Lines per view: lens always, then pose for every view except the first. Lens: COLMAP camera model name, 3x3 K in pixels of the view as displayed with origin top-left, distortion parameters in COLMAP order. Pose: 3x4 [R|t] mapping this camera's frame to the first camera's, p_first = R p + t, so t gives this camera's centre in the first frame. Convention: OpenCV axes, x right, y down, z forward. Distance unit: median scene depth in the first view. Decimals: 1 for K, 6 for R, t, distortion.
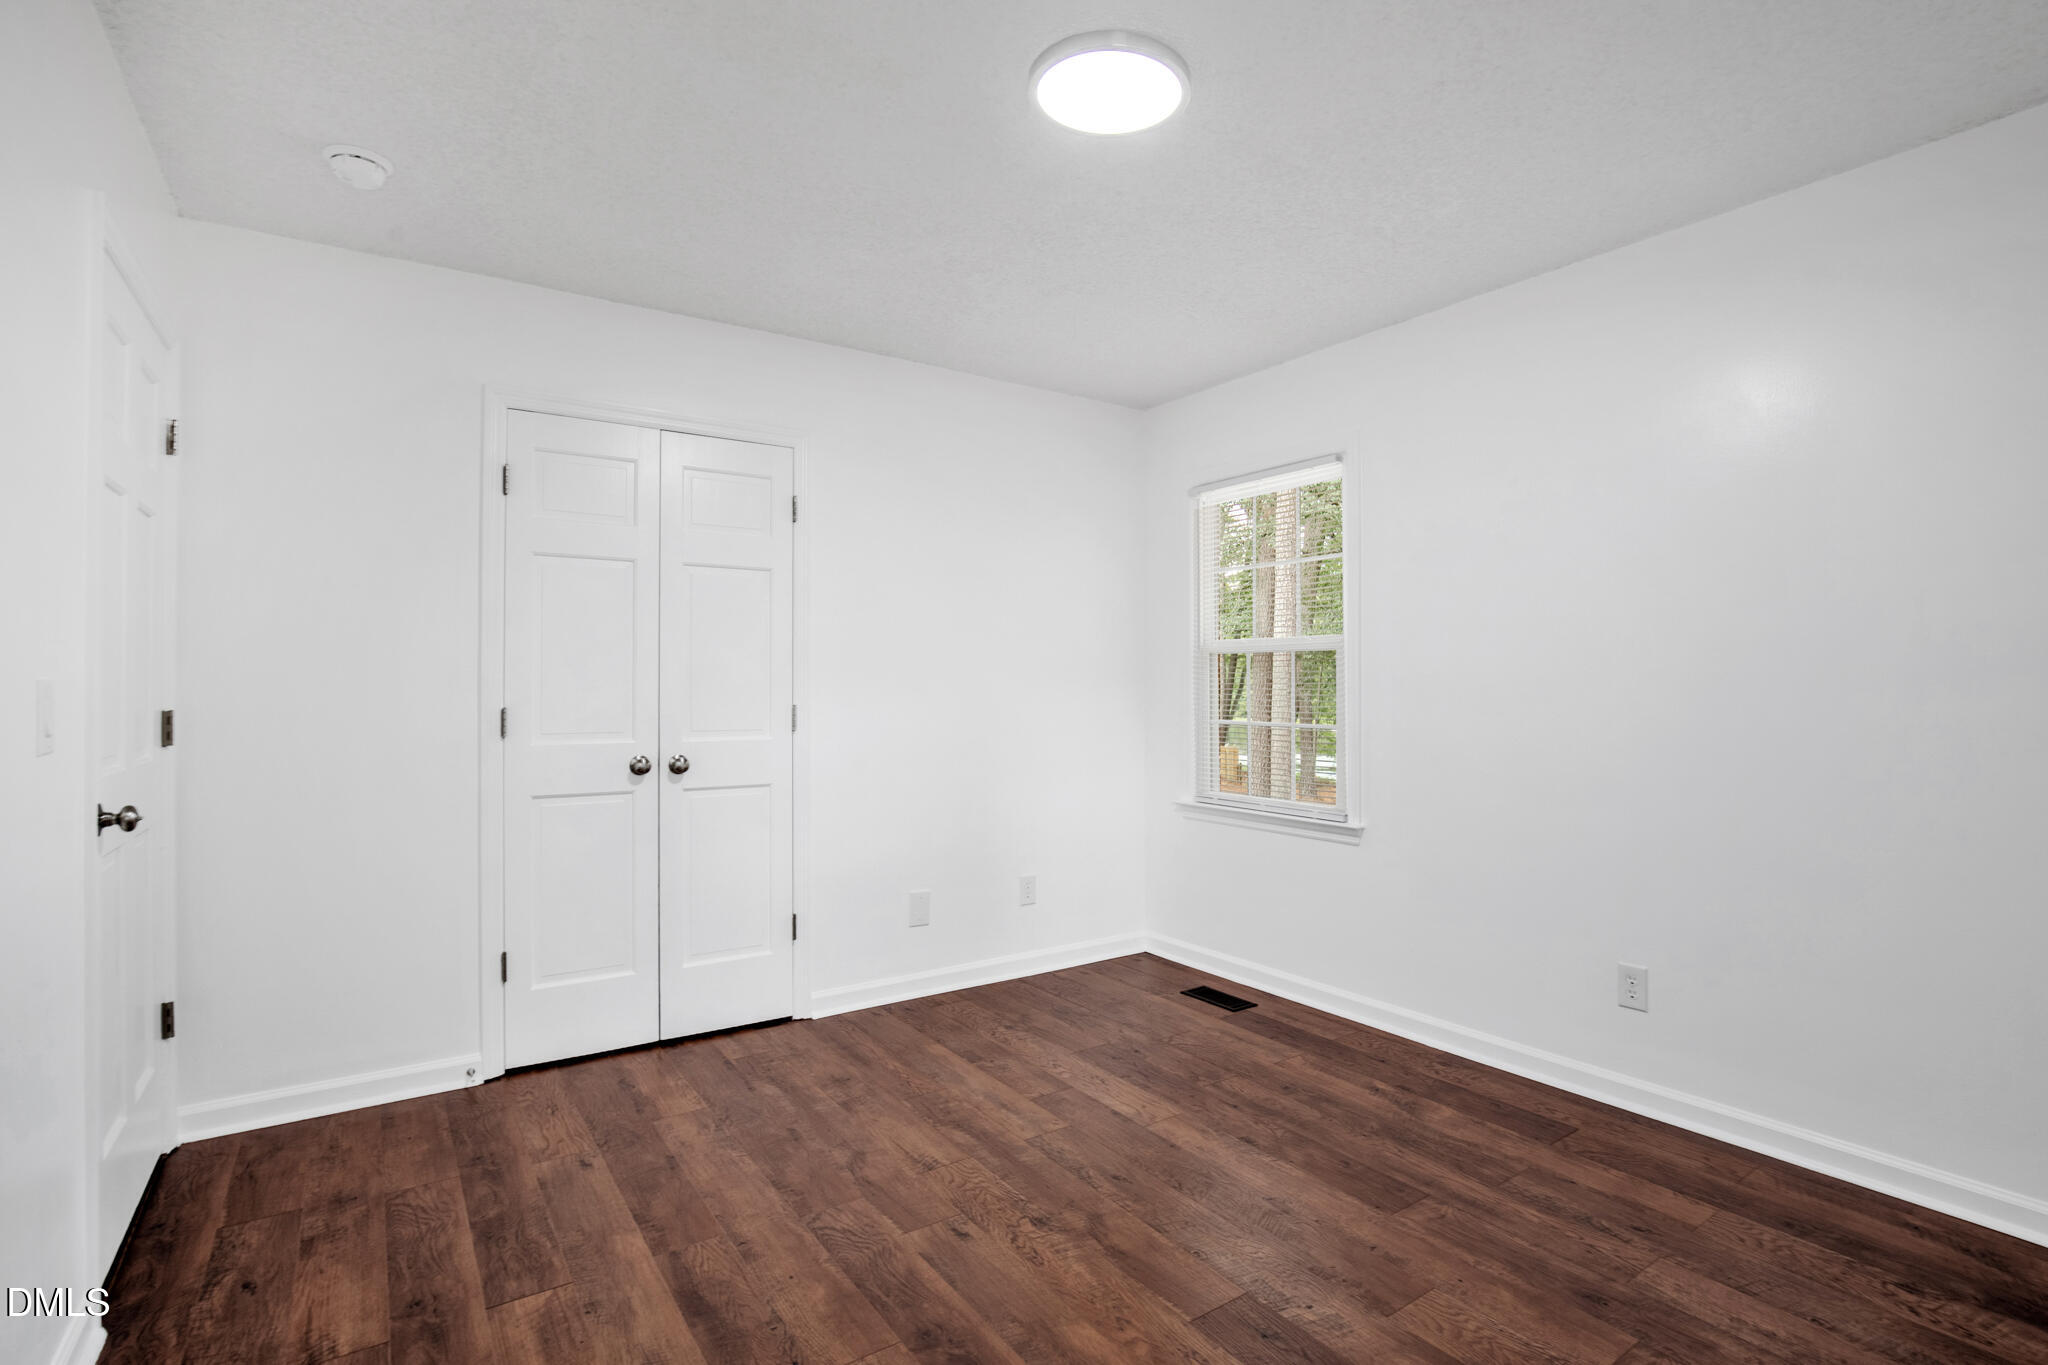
lens RADIAL K [[992.7, 0, 1038.9], [0, 992.7, 720.9], [0, 0, 1]] dist [-0.029764, 0.000990]
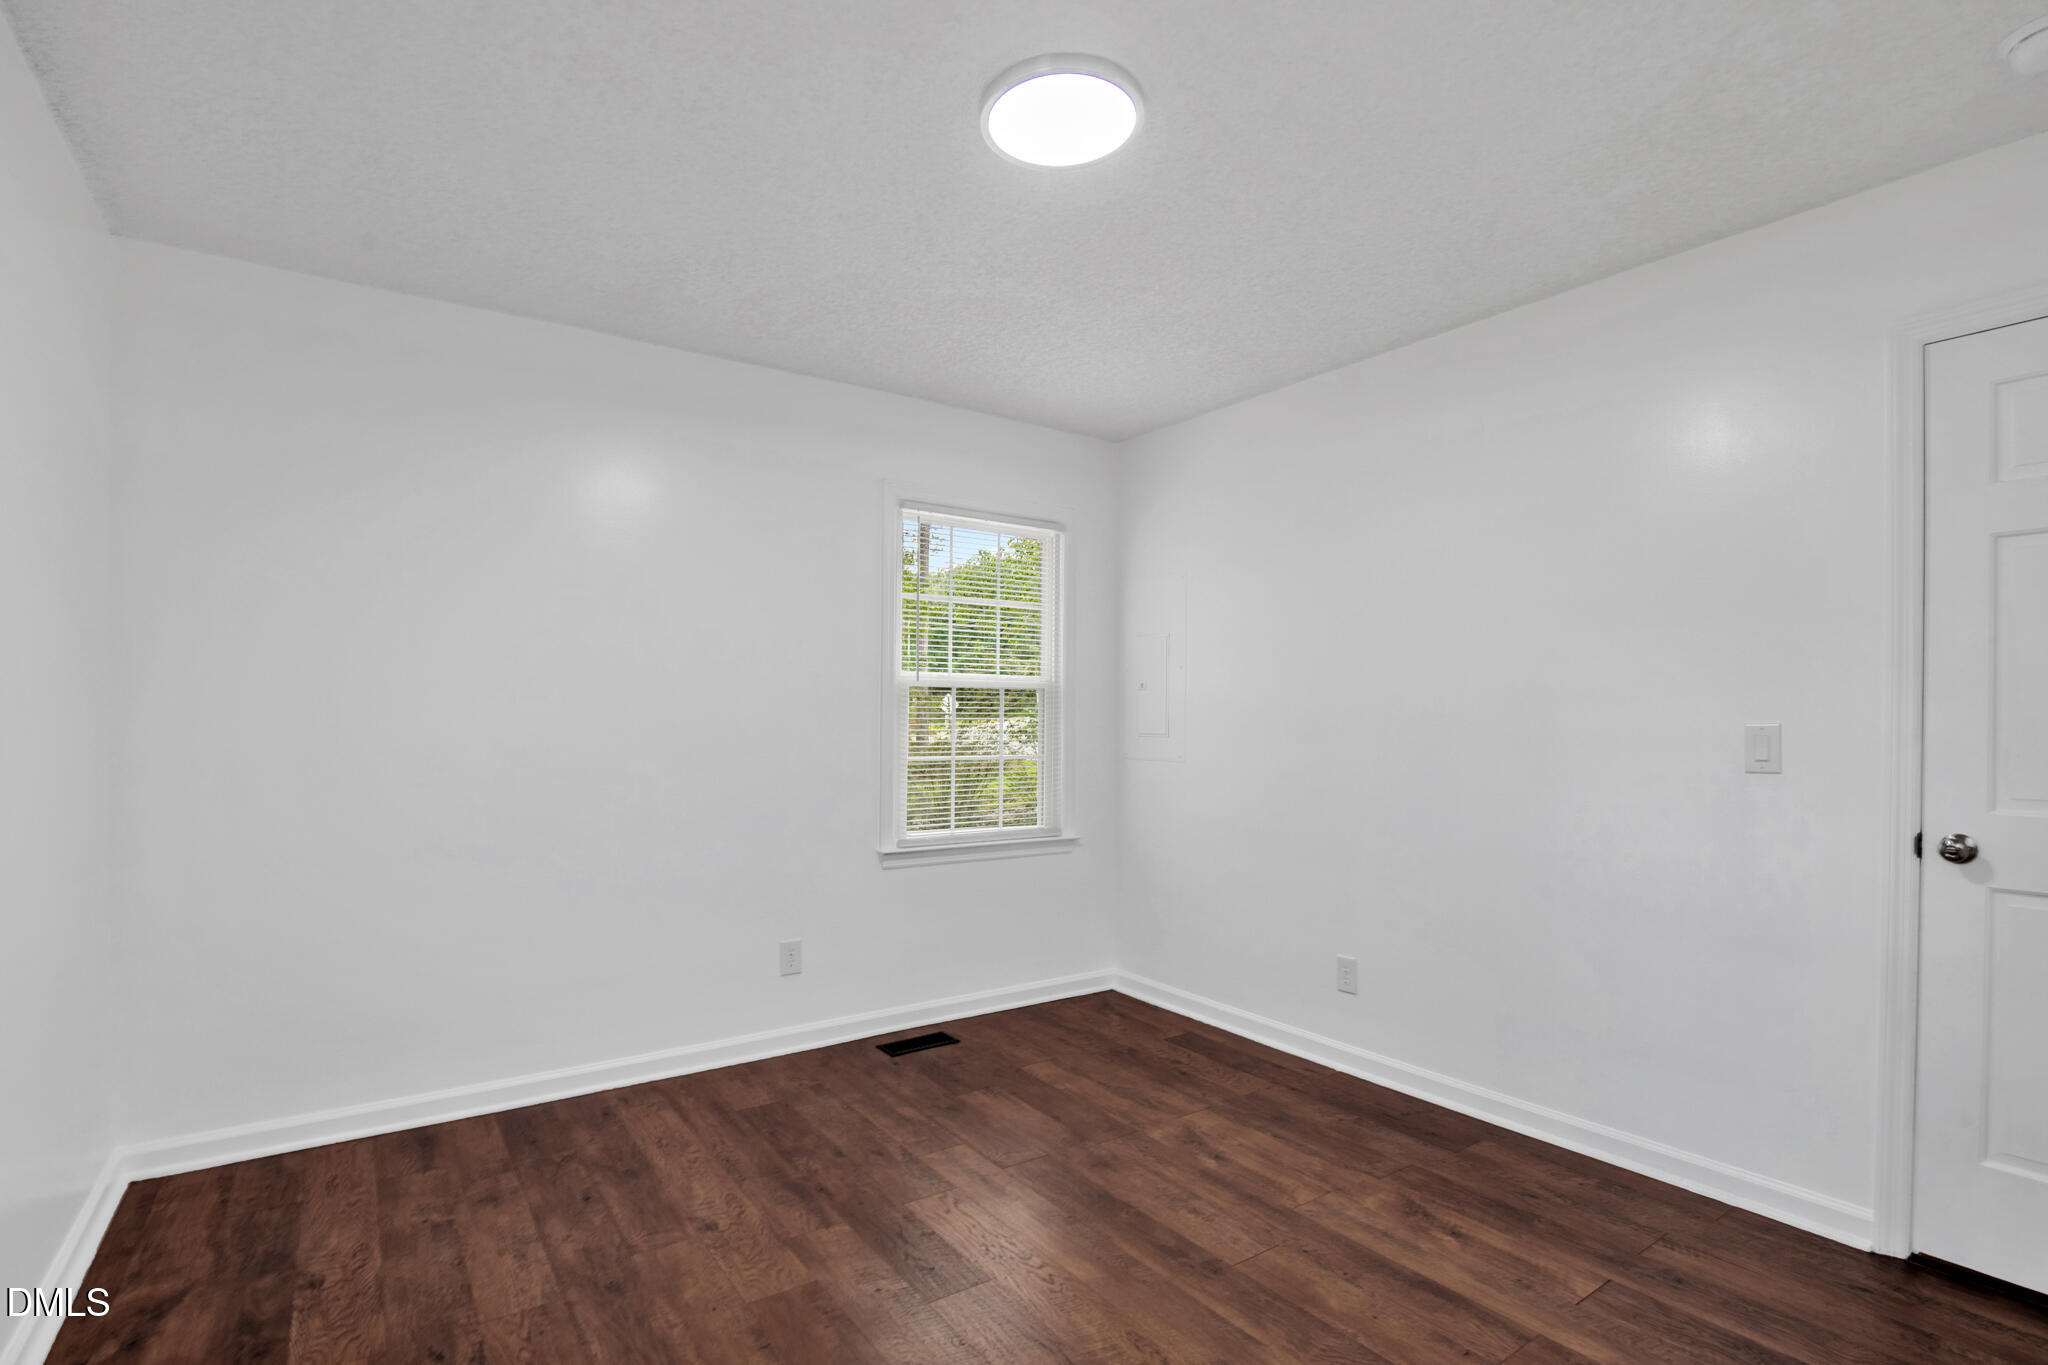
lens RADIAL K [[992.7, 0, 1038.9], [0, 992.7, 720.9], [0, 0, 1]] dist [-0.029764, 0.000990]
pose [[-0.999847, -0.003327, -0.017193, 0.114879], [-0.003969, 0.999292, 0.037413, -0.081876], [0.017056, 0.037476, -0.999152, 2.053309]]
